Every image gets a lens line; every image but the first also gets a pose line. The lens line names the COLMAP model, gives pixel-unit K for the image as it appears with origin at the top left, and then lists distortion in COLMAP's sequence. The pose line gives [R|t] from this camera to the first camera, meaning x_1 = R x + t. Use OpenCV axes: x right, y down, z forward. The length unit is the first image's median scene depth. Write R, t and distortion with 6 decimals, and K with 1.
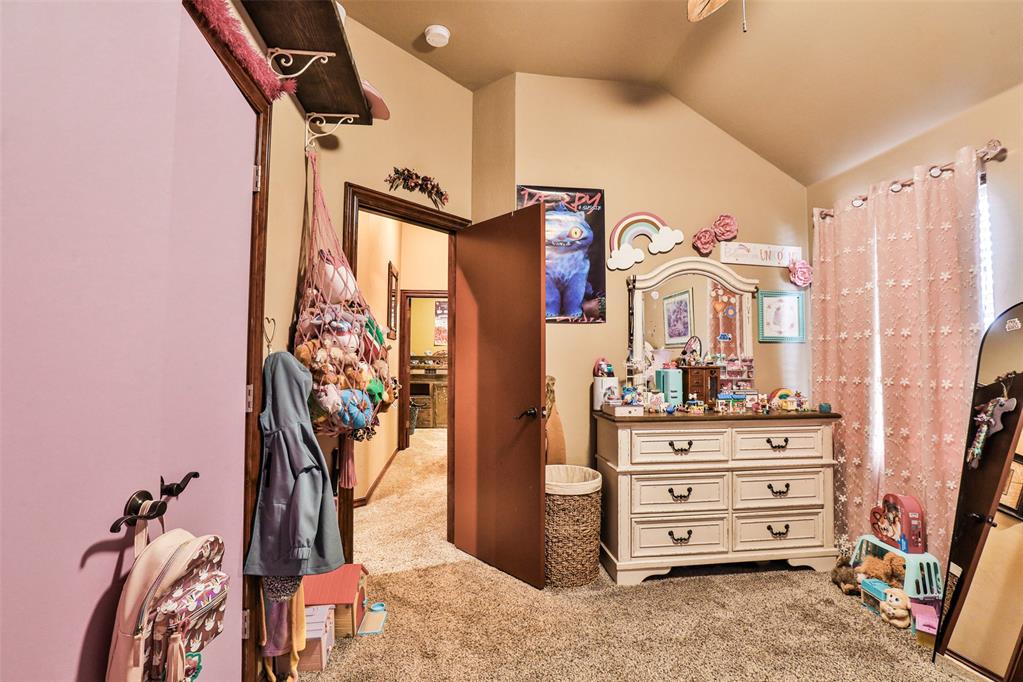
lens RADIAL K [[466.7, 0, 511.5], [0, 466.7, 340.7], [0, 0, 1]] dist [-0.048612, 0.016085]
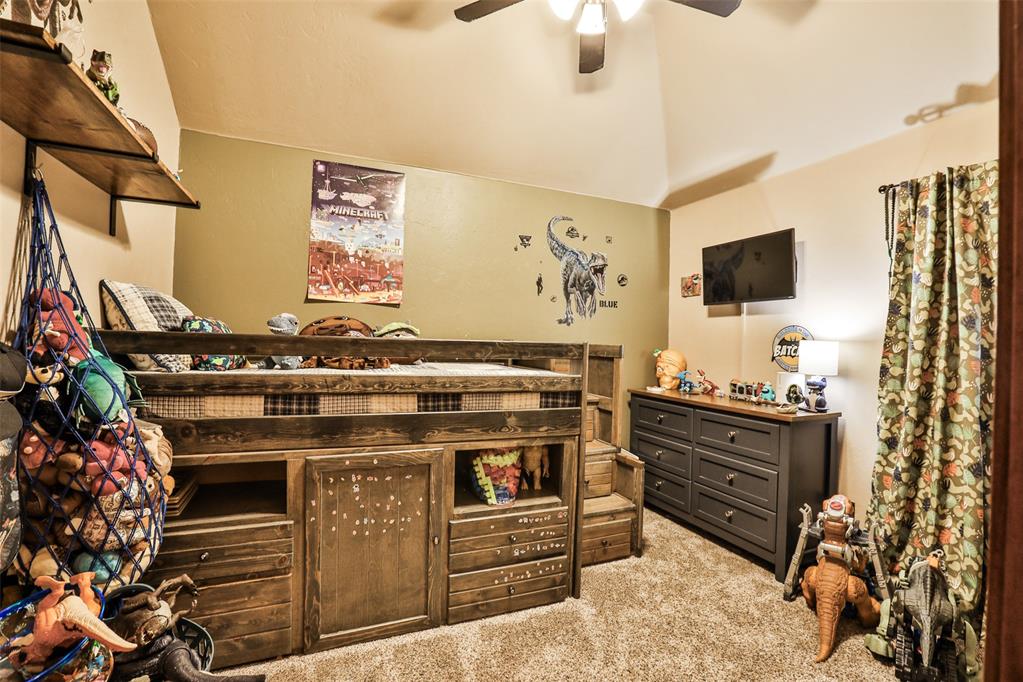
lens RADIAL K [[466.7, 0, 513.3], [0, 466.7, 340.8], [0, 0, 1]] dist [-0.048612, 0.016085]
pose [[0.960922, 0.024526, 0.275732, -0.134245], [-0.034158, 0.998961, 0.030184, 0.025727], [-0.274705, -0.038422, 0.960760, 0.762383]]
